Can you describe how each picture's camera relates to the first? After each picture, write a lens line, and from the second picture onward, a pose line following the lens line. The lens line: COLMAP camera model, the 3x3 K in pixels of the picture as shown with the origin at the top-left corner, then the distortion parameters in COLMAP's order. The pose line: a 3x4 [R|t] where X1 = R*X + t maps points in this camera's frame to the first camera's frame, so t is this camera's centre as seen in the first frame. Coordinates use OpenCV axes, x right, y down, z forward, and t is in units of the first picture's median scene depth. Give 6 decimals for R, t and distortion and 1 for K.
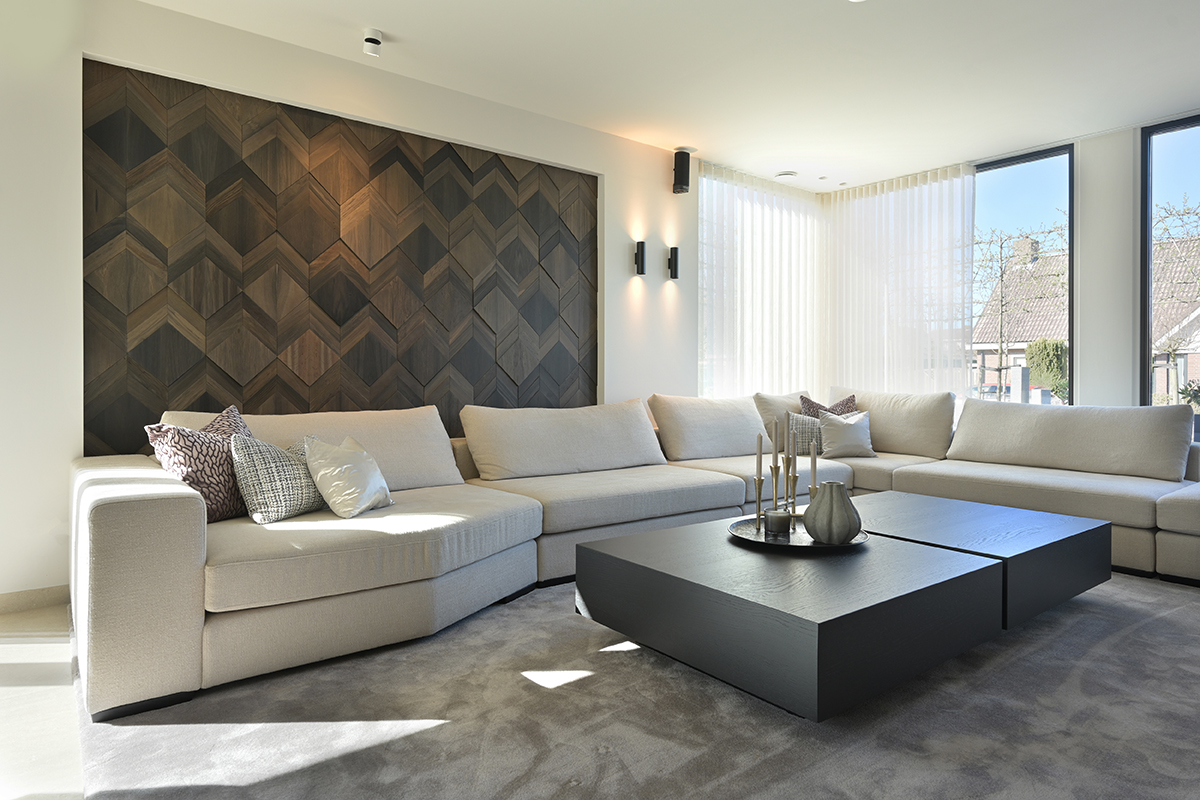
lens RADIAL K [[717.9, 0, 616.1], [0, 717.9, 384.1], [0, 0, 1]] dist [-0.007040, -0.000061]
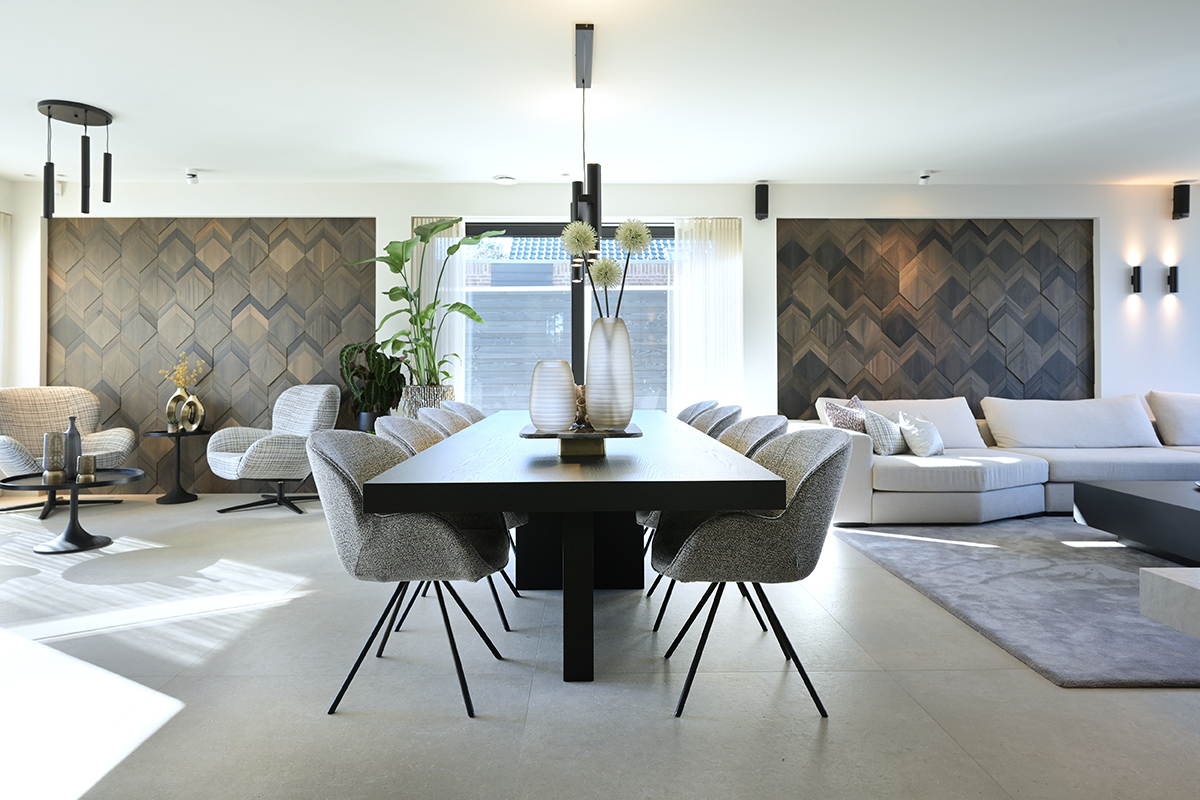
lens RADIAL K [[701.0, 0, 618.5], [0, 701.0, 369.1], [0, 0, 1]] dist [0.002241, 0.002144]
pose [[0.805090, -0.007659, -0.593103, 0.038780], [0.001967, 0.999946, -0.010242, -0.015251], [0.593150, 0.007079, 0.805061, -0.590653]]
